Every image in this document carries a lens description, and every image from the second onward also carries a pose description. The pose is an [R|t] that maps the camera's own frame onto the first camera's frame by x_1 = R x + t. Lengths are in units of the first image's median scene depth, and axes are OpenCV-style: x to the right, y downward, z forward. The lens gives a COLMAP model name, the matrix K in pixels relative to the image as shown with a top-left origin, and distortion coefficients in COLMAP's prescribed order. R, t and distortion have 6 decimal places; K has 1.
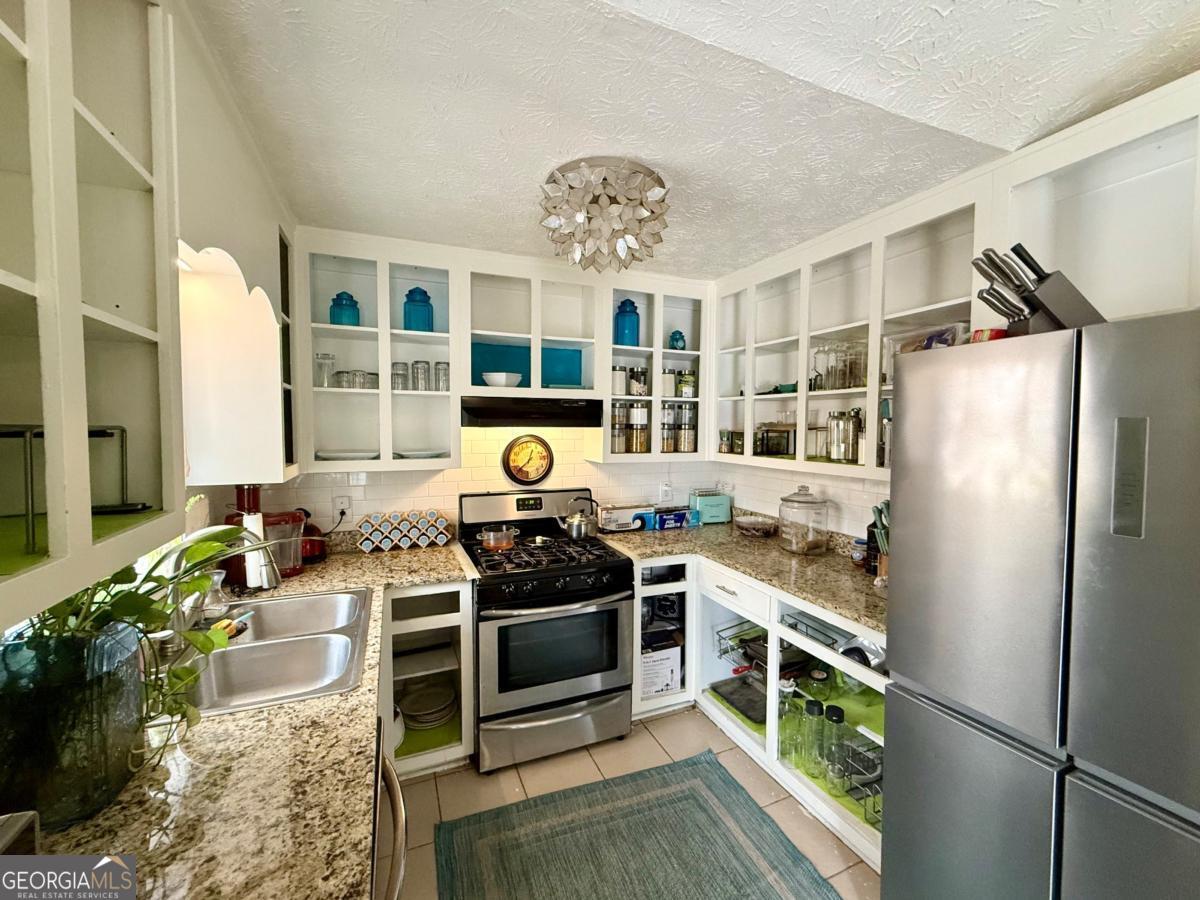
lens RADIAL K [[479.1, 0, 595.0], [0, 479.1, 447.7], [0, 0, 1]] dist [0.000300, -0.000398]
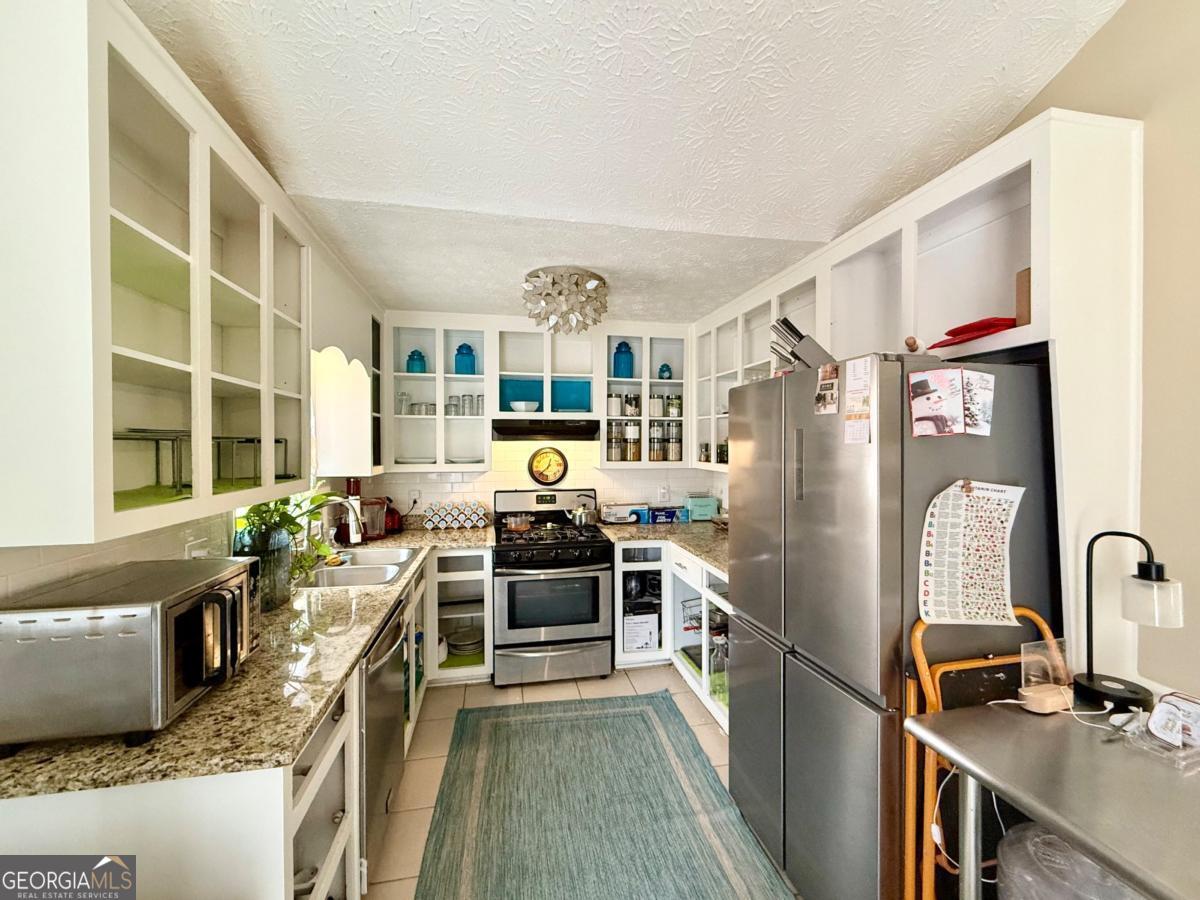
lens RADIAL K [[479.1, 0, 600.4], [0, 479.1, 448.7], [0, 0, 1]] dist [0.000300, -0.000398]
pose [[0.981219, -0.002913, -0.192877, 0.310839], [-0.003743, 0.999410, -0.034135, 0.026026], [0.192863, 0.034216, 0.980629, -0.319324]]
